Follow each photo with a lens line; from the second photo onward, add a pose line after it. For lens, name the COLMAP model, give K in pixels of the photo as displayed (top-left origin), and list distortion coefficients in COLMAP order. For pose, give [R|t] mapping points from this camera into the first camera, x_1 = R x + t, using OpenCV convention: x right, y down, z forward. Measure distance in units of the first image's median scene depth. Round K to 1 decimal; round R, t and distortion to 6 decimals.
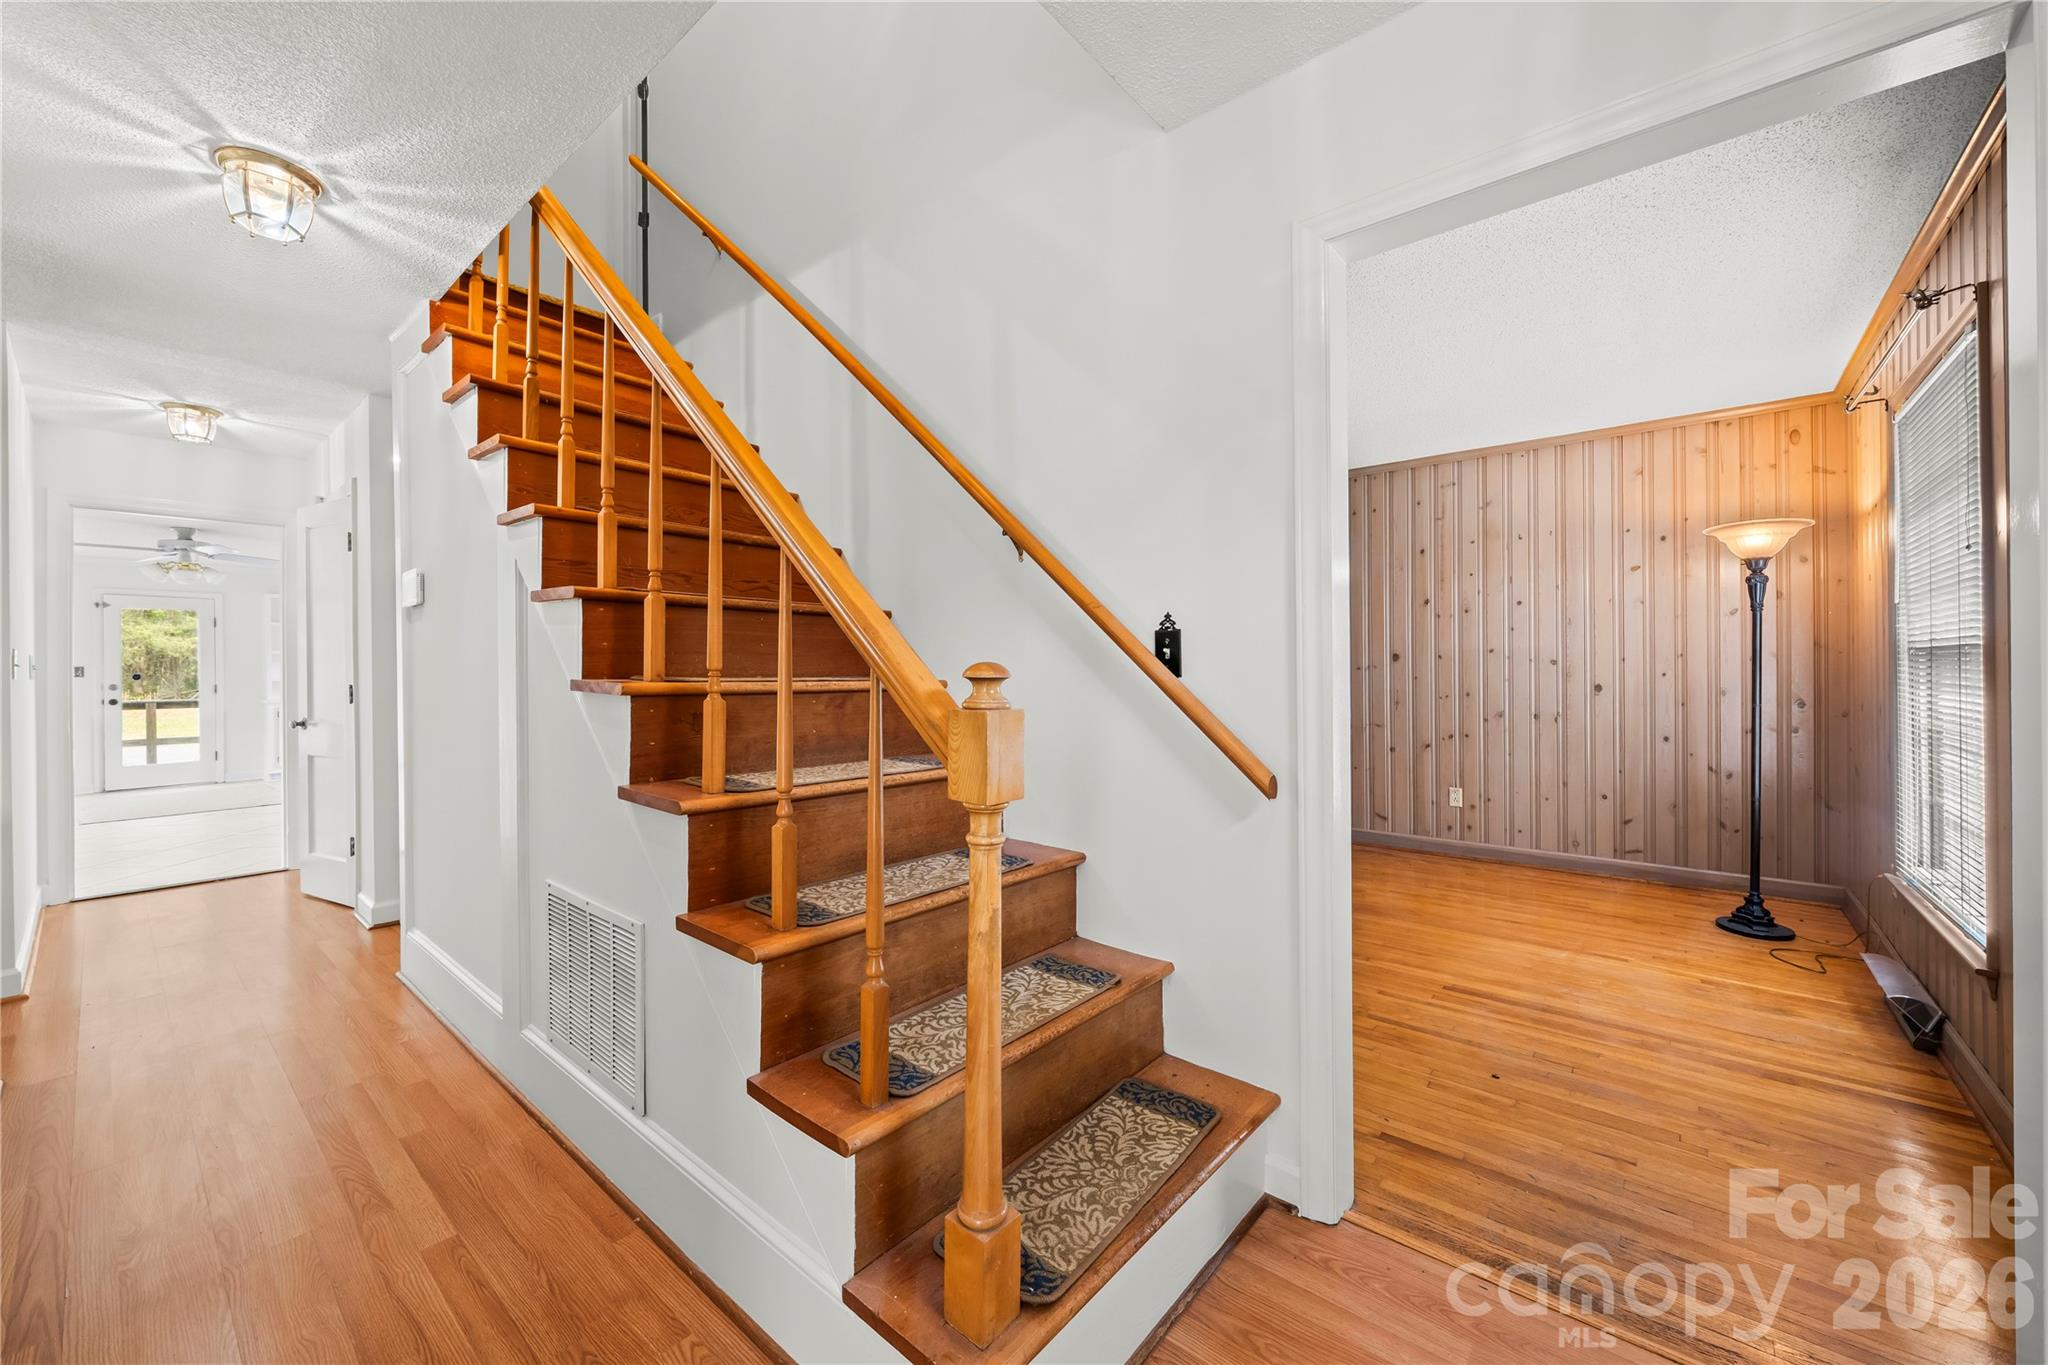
lens RADIAL K [[793.2, 0, 1020.9], [0, 793.2, 665.6], [0, 0, 1]] dist [-0.000636, -0.000484]
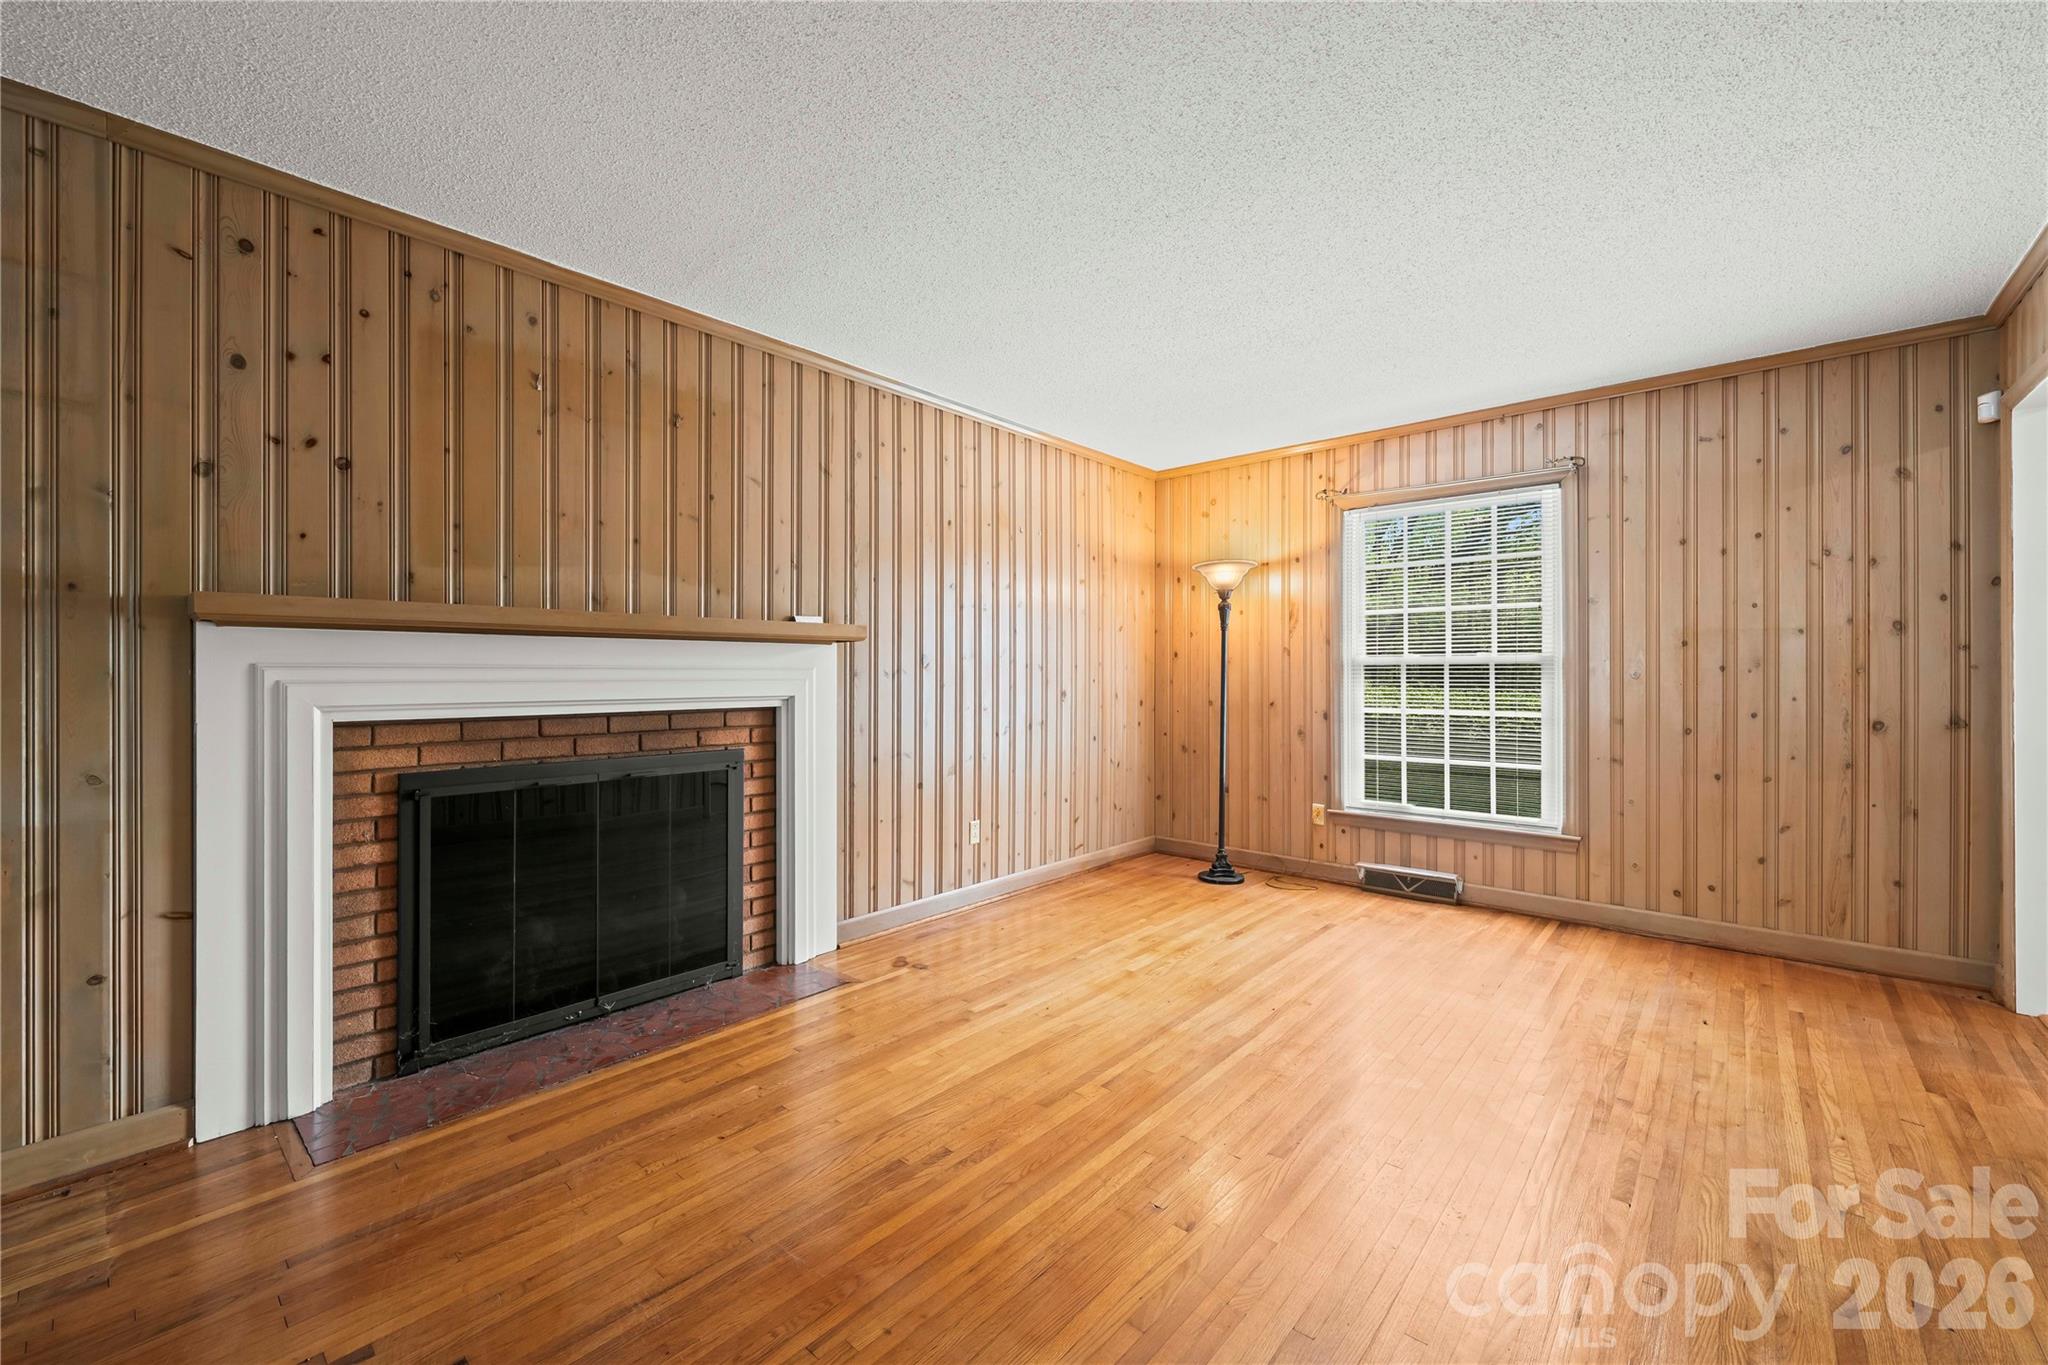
lens RADIAL K [[821.5, 0, 1024.4], [0, 821.5, 670.6], [0, 0, 1]] dist [-0.000085, 0.000007]
pose [[0.015775, 0.008383, 0.999840, -0.411180], [-0.004242, 0.999956, -0.008317, 0.009097], [-0.999867, -0.004110, 0.015810, 1.291753]]
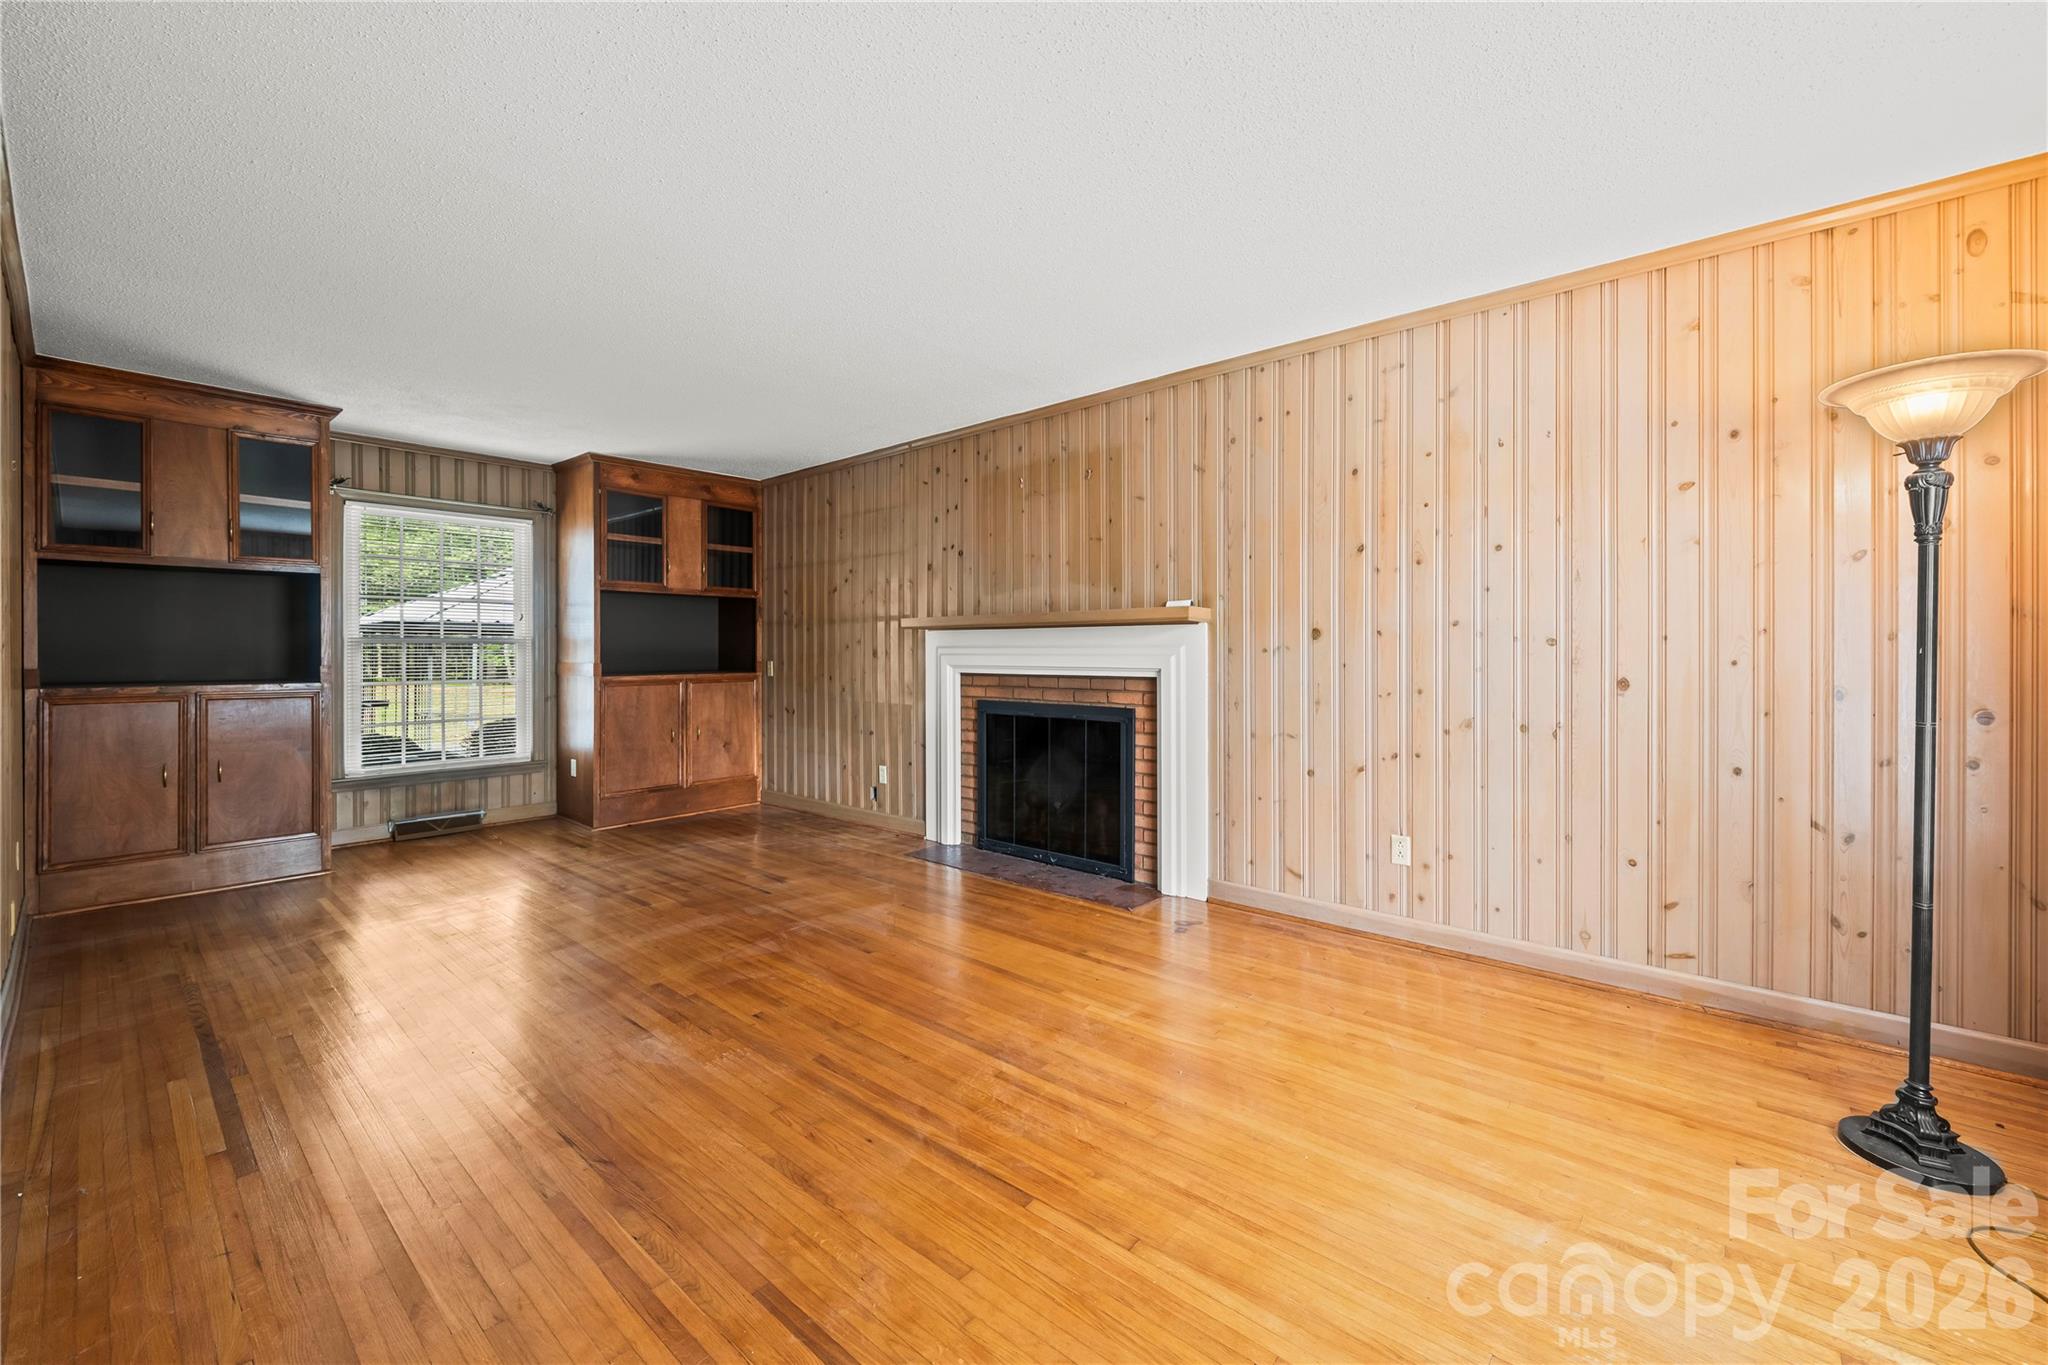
lens RADIAL K [[818.6, 0, 1023.3], [0, 818.6, 649.8], [0, 0, 1]] dist [-0.000637, -0.000087]
pose [[0.999917, 0.005938, -0.011455, 0.340905], [-0.005914, 0.999980, 0.002094, 0.004101], [0.011467, -0.002026, 0.999932, 0.454688]]
